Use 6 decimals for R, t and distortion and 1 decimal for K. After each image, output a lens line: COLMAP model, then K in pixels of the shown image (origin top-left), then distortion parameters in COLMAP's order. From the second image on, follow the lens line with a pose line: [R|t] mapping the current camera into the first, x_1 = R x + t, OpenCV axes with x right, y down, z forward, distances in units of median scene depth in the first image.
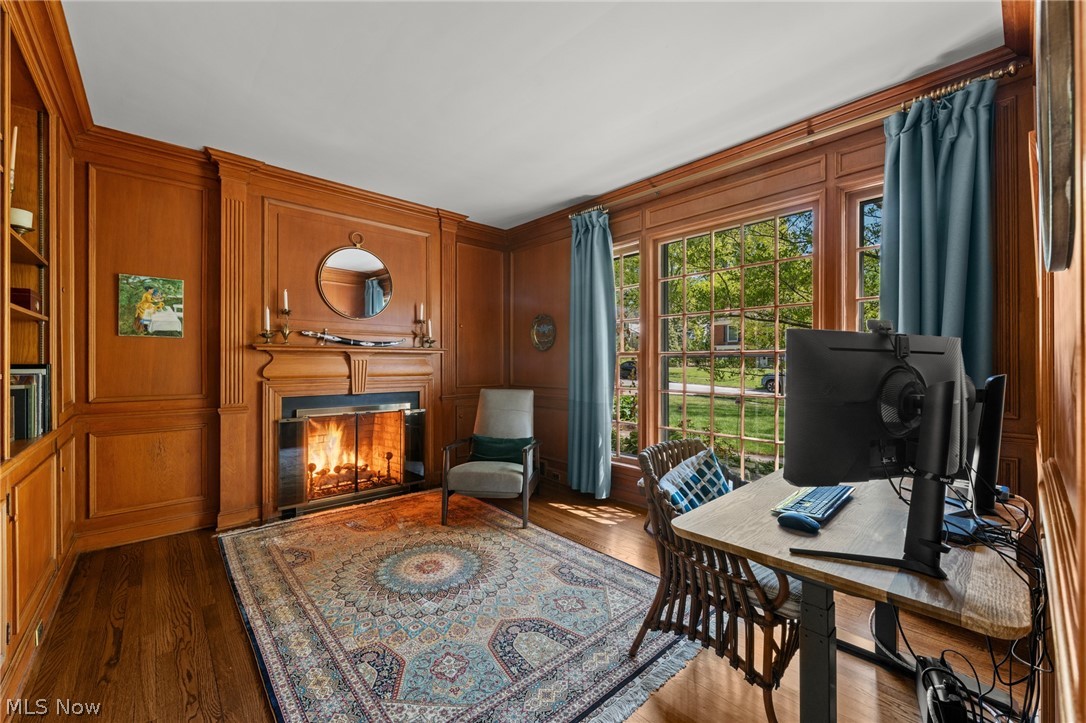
lens RADIAL K [[430.5, 0, 543.0], [0, 430.5, 361.5], [0, 0, 1]] dist [0.000718, 0.000176]
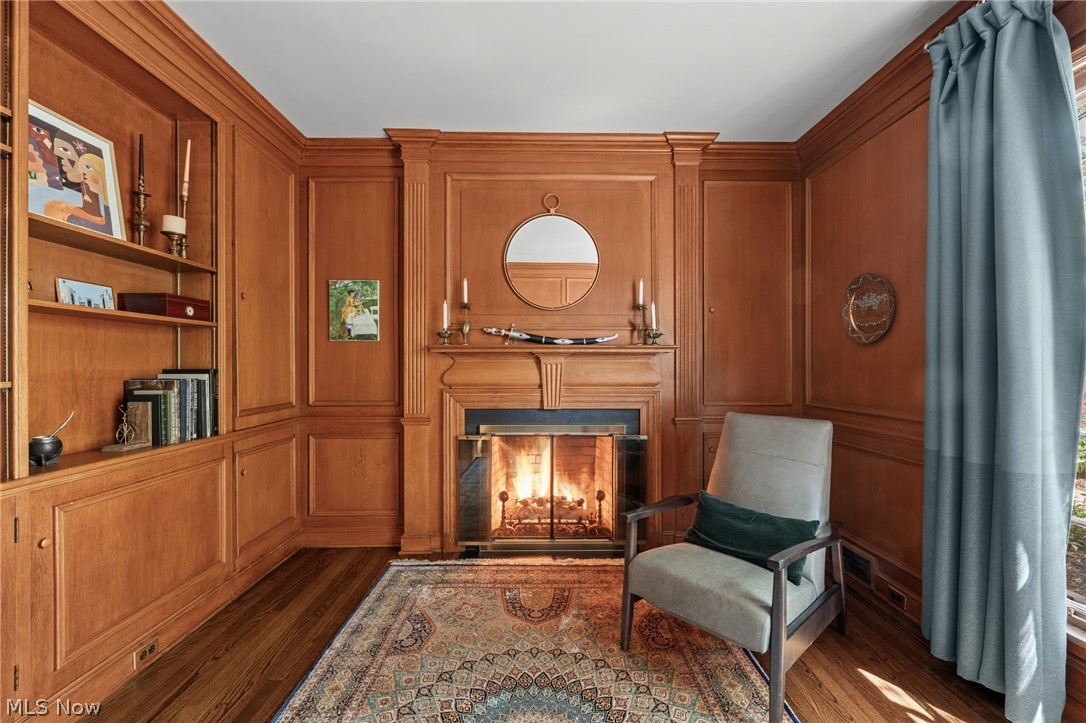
lens RADIAL K [[441.4, 0, 549.9], [0, 441.4, 365.9], [0, 0, 1]] dist [-0.002179, 0.000175]
pose [[0.758778, -0.001353, -0.651348, 0.073617], [0.002893, 0.999995, 0.001293, -0.000612], [0.651343, -0.002865, 0.758778, 0.456840]]
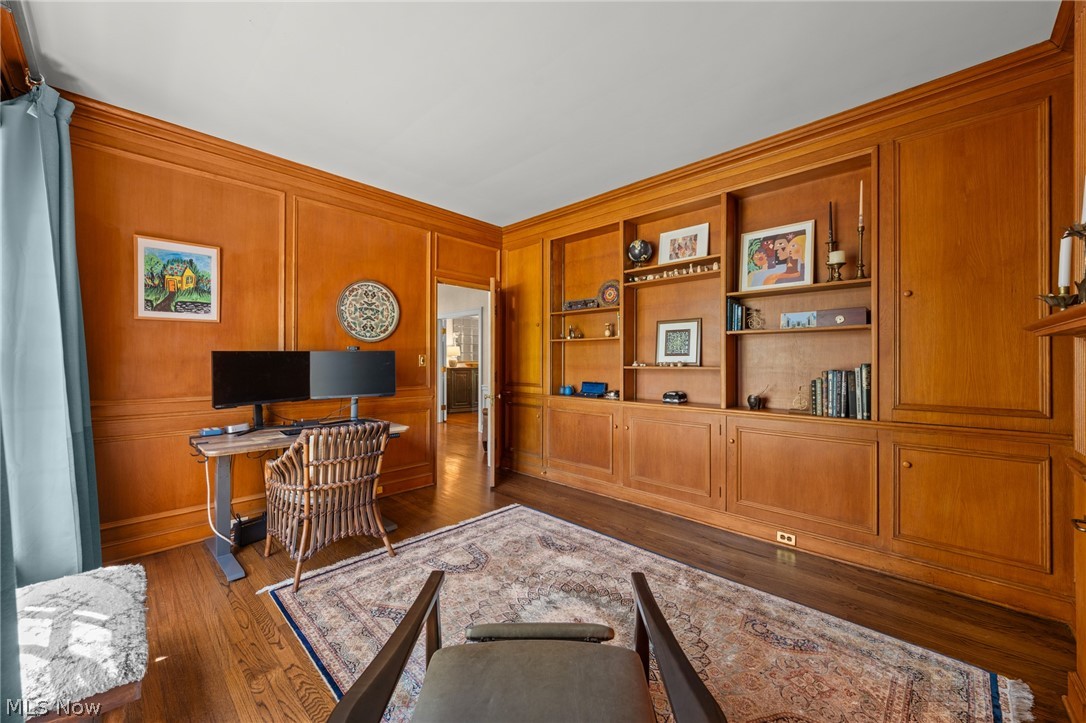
lens RADIAL K [[410.2, 0, 544.5], [0, 410.2, 358.6], [0, 0, 1]] dist [-0.000371, -0.000028]
pose [[-0.996372, -0.004068, -0.085005, -0.101753], [-0.003586, 0.999977, -0.005826, 0.000607], [0.085027, -0.005500, -0.996363, 1.287650]]
